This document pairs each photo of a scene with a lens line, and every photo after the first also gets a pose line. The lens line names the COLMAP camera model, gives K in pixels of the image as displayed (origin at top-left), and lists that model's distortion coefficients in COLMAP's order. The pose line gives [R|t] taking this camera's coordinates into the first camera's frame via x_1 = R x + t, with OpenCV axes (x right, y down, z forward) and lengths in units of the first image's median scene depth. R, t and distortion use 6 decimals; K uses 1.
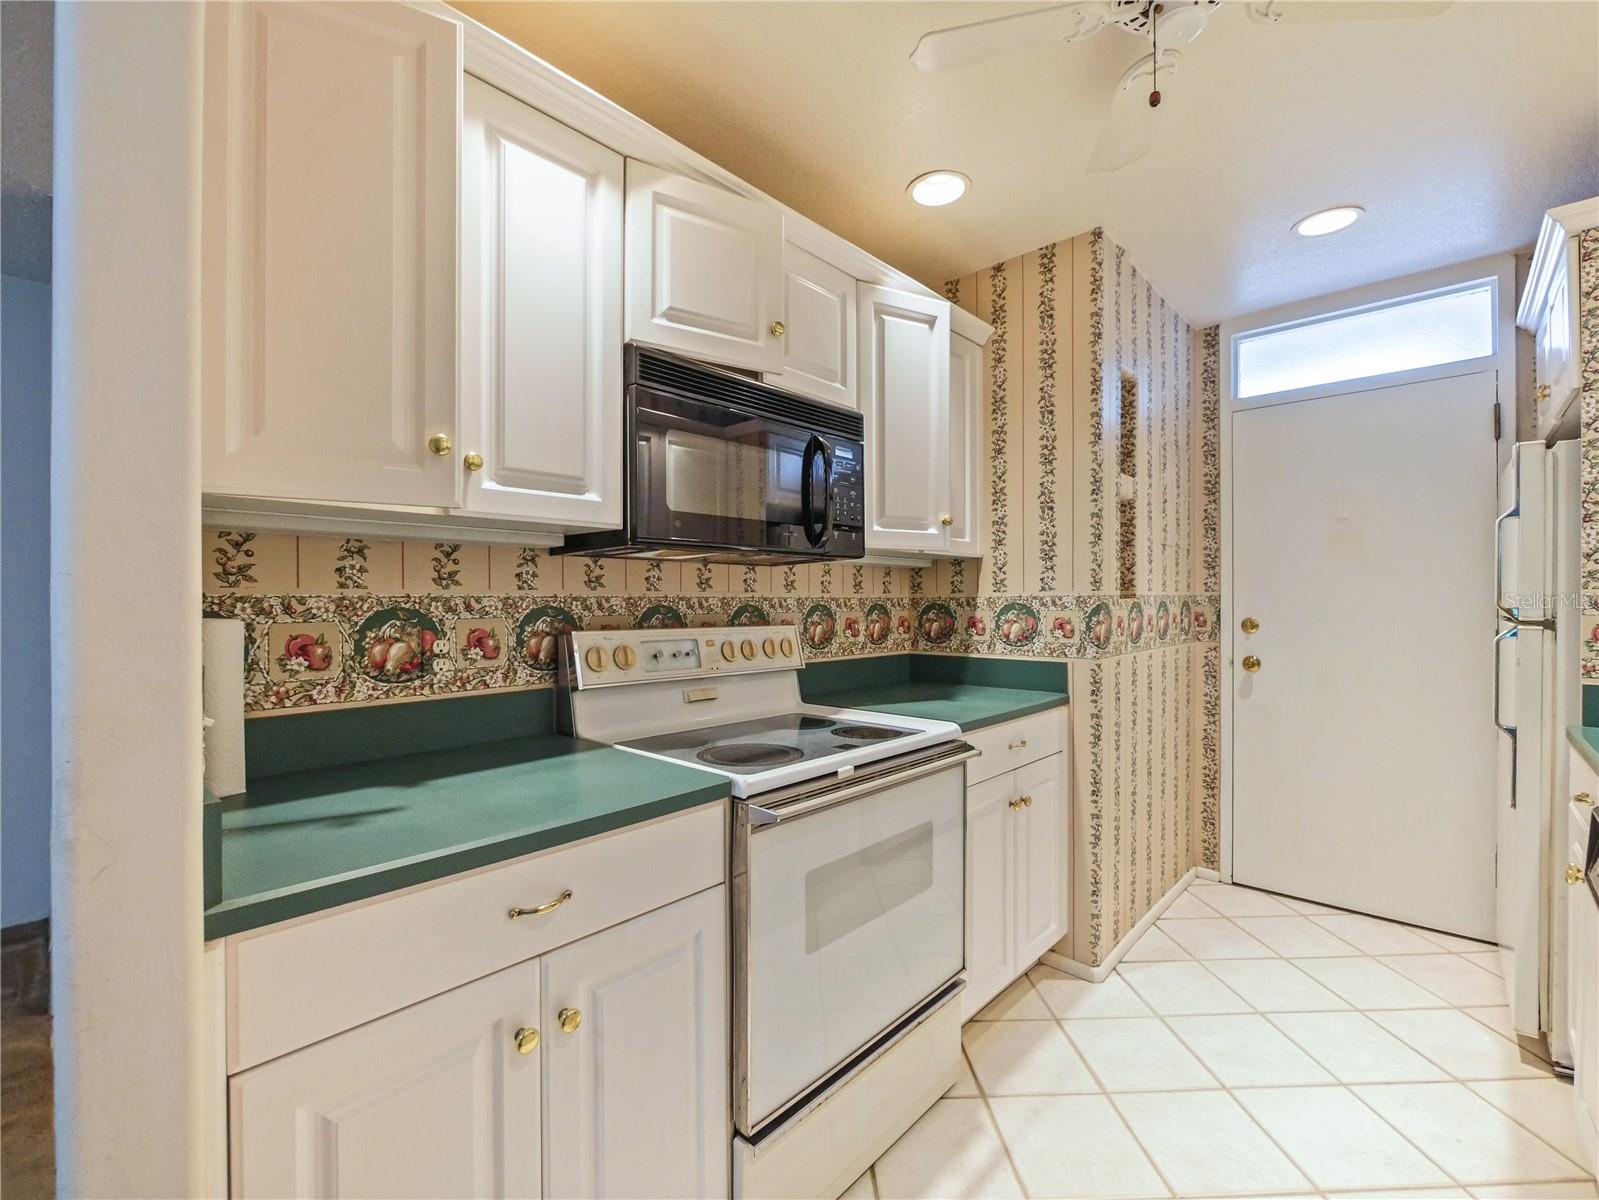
lens RADIAL K [[700.0, 0, 799.5], [0, 700.0, 600.0], [0, 0, 1]] dist [-0.002745, 0.000261]
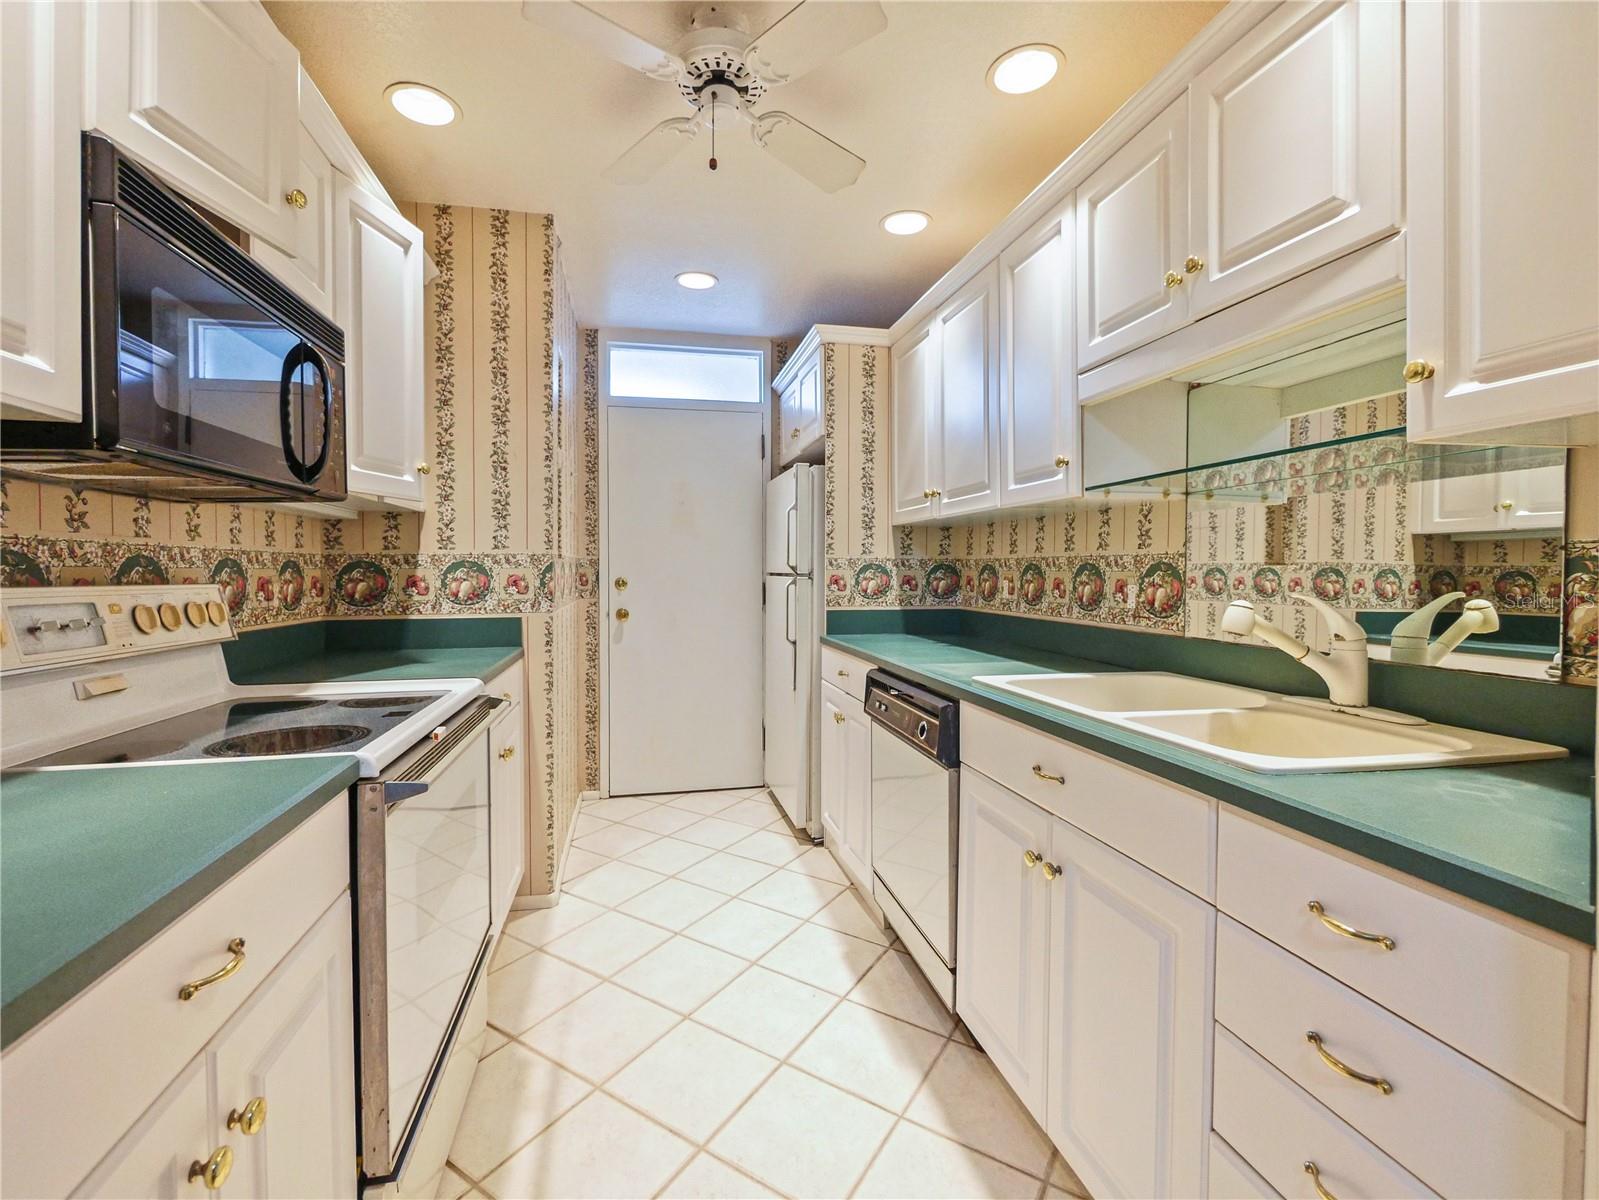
lens RADIAL K [[705.4, 0, 782.4], [0, 705.4, 581.8], [0, 0, 1]] dist [-0.002892, 0.000276]
pose [[0.581100, -0.010029, 0.813771, -0.246956], [-0.001077, 0.999914, 0.013092, 0.021250], [-0.813832, -0.008485, 0.581039, 0.064441]]
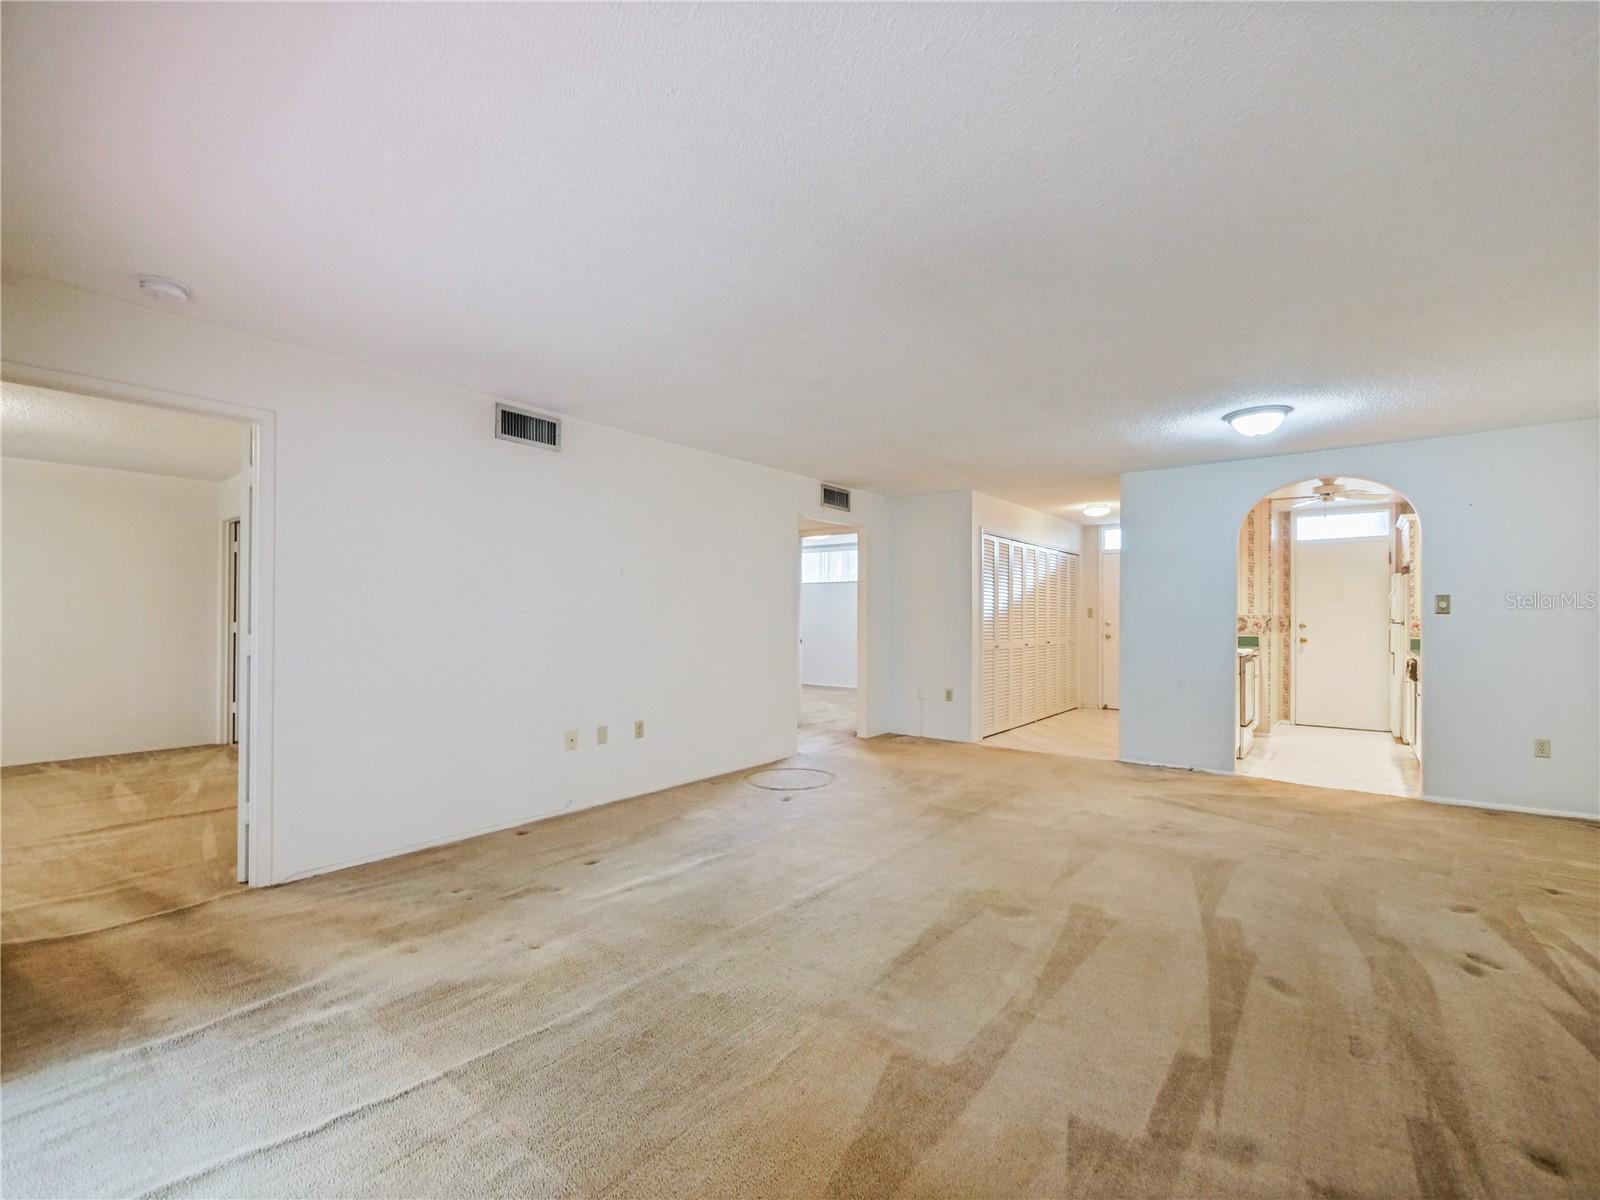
lens RADIAL K [[694.4, 0, 797.5], [0, 694.4, 614.7], [0, 0, 1]] dist [-0.000384, 0.000145]
pose [[0.997008, 0.004696, 0.077154, -1.839662], [-0.004473, 0.999985, -0.003058, 0.011328], [-0.077167, 0.002704, 0.997015, -1.850620]]
